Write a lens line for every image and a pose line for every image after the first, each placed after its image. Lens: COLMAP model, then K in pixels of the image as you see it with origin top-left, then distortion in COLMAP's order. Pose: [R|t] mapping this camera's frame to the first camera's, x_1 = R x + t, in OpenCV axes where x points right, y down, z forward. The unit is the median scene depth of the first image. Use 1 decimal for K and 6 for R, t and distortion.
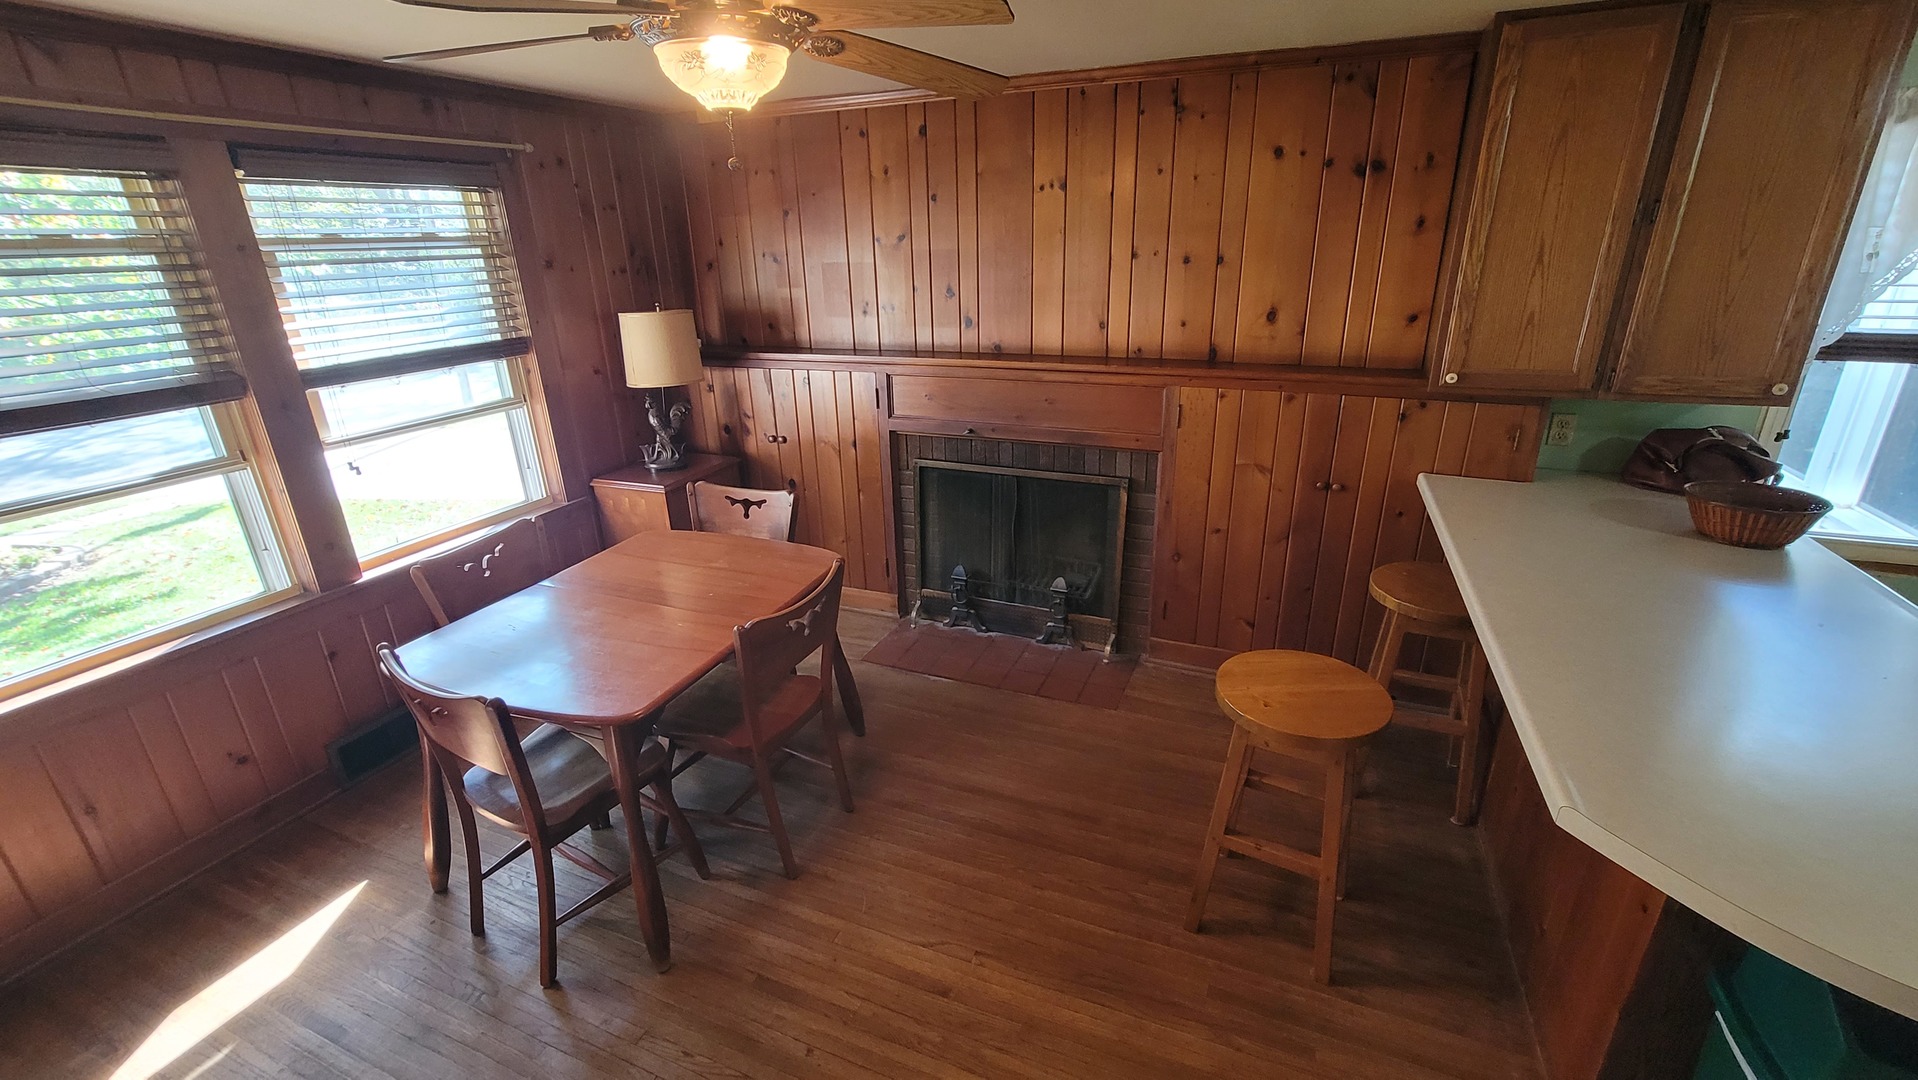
lens RADIAL K [[800.0, 0, 958.8], [0, 800.0, 548.3], [0, 0, 1]] dist [-0.009290, 0.001749]
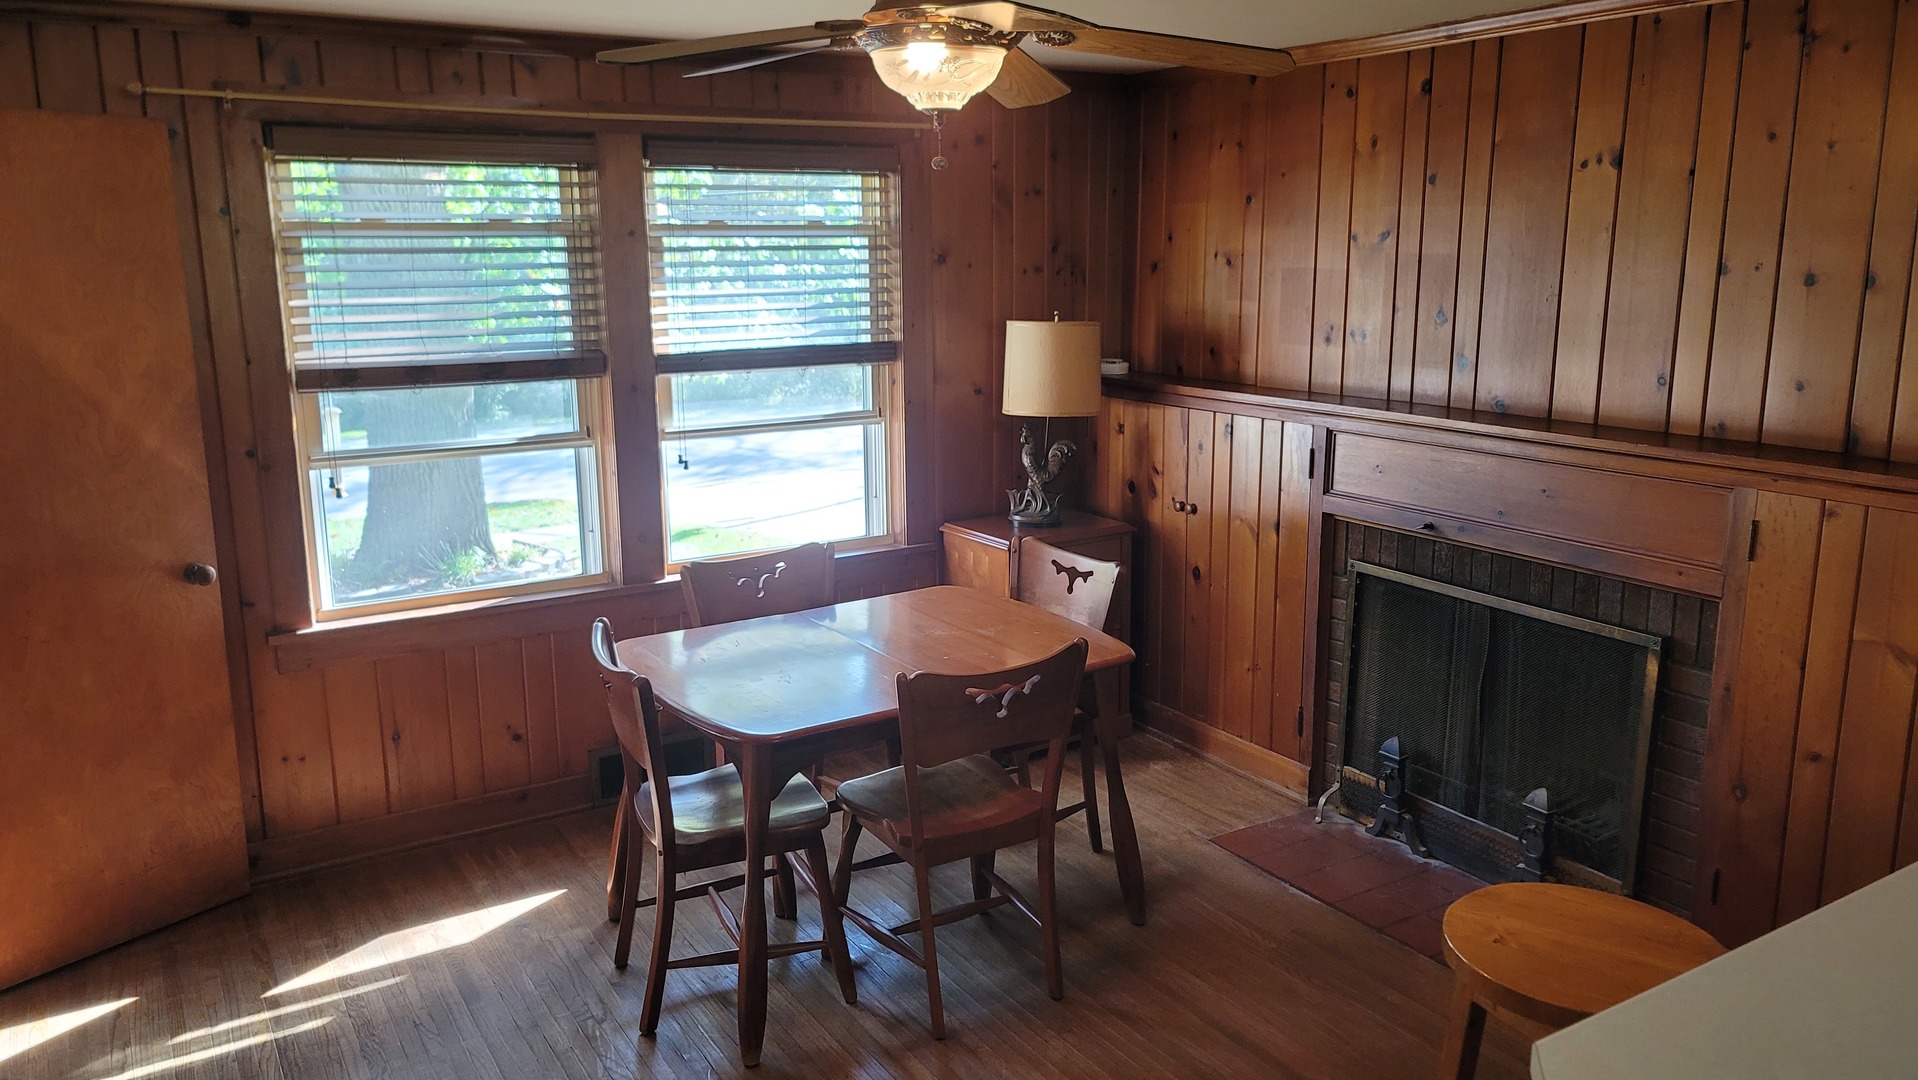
lens RADIAL K [[1404.6, 0, 970.2], [0, 1404.6, 537.5], [0, 0, 1]] dist [0.027996, -0.007003]
pose [[0.819190, 0.138288, -0.556600, 0.363829], [-0.220599, 0.971807, -0.083227, 0.039590], [0.529399, 0.190964, 0.826601, -0.134175]]
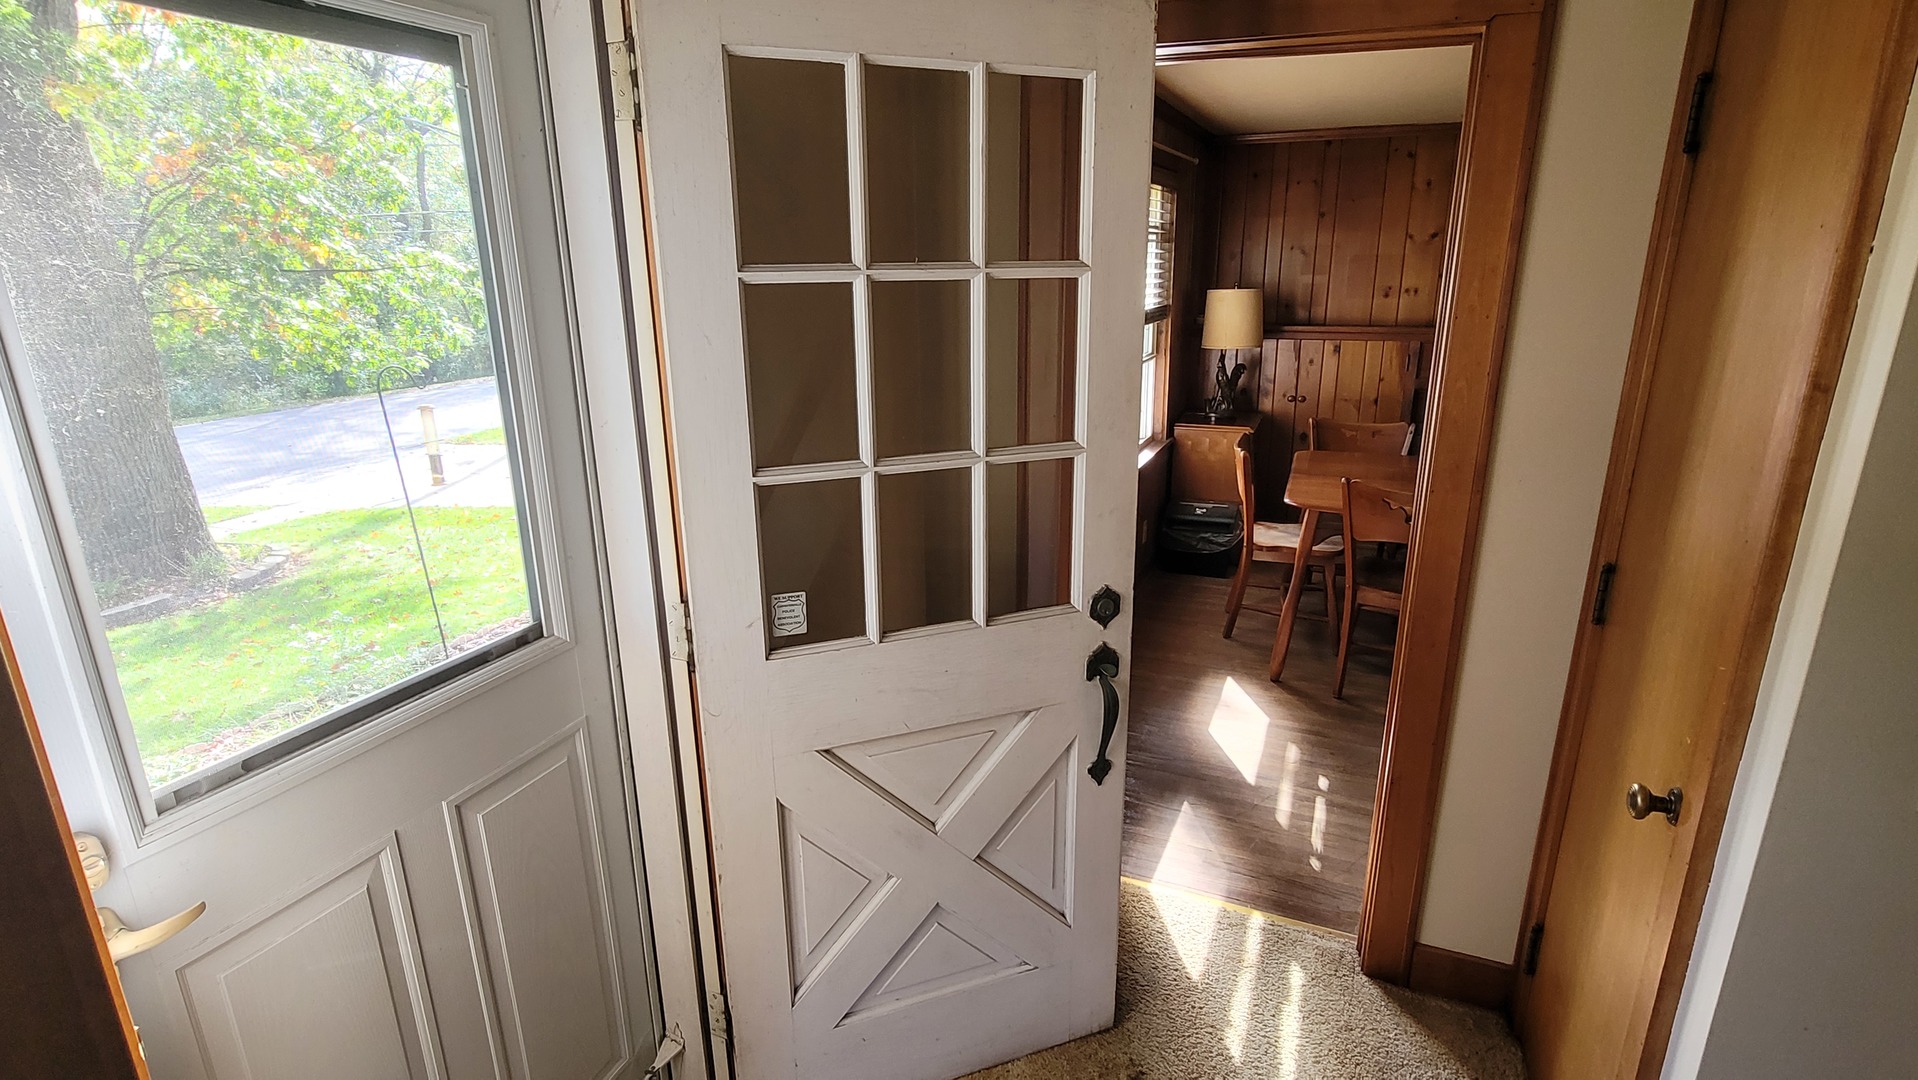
lens RADIAL K [[934.1, 0, 959.3], [0, 934.1, 535.8], [0, 0, 1]] dist [0.000389, -0.000051]
pose [[0.999812, 0.013628, 0.013760, -0.885318], [-0.012489, 0.996738, -0.079729, 0.220581], [-0.014802, 0.079542, 0.996722, -0.439861]]
